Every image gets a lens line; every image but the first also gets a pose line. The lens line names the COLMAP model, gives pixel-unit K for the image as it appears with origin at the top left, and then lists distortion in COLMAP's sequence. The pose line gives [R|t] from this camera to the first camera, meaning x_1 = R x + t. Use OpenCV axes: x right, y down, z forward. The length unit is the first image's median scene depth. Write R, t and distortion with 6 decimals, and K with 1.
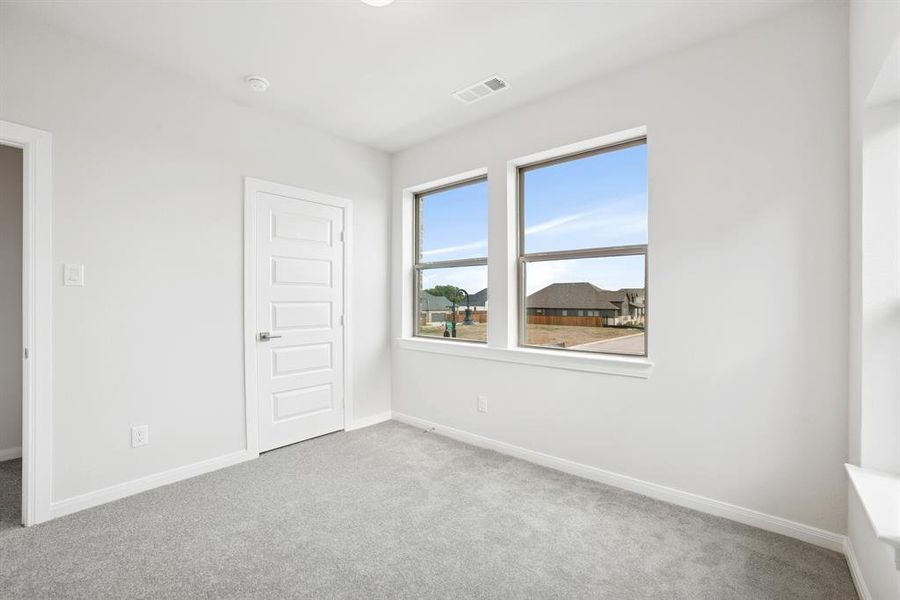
lens RADIAL K [[388.6, 0, 452.0], [0, 388.6, 297.7], [0, 0, 1]] dist [-0.001339, -0.000014]
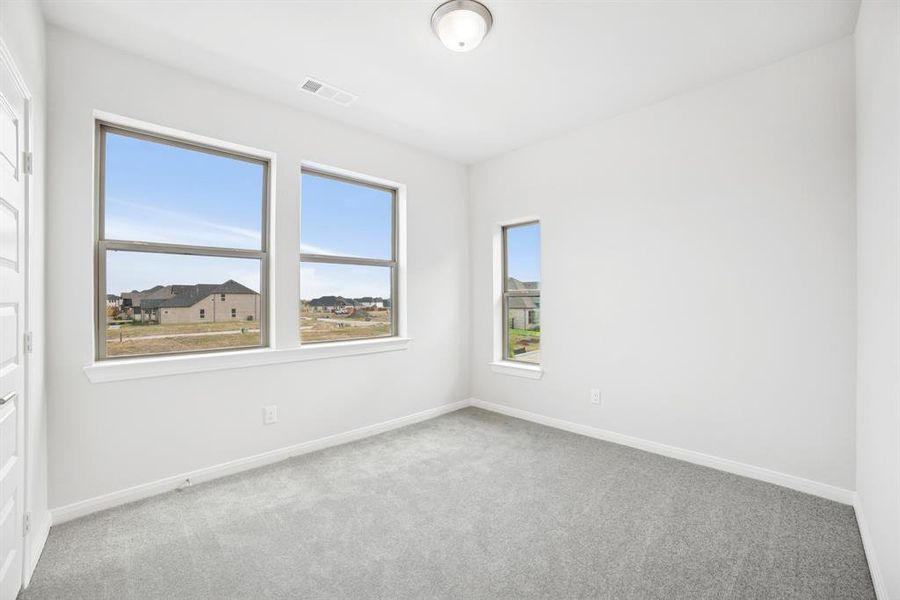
lens RADIAL K [[374.9, 0, 455.6], [0, 374.9, 301.1], [0, 0, 1]] dist [-0.056236, 0.013132]
pose [[0.107262, -0.003181, 0.994226, -0.892183], [0.005097, 0.999984, 0.002649, 0.013976], [-0.994218, 0.004783, 0.107277, 0.610232]]
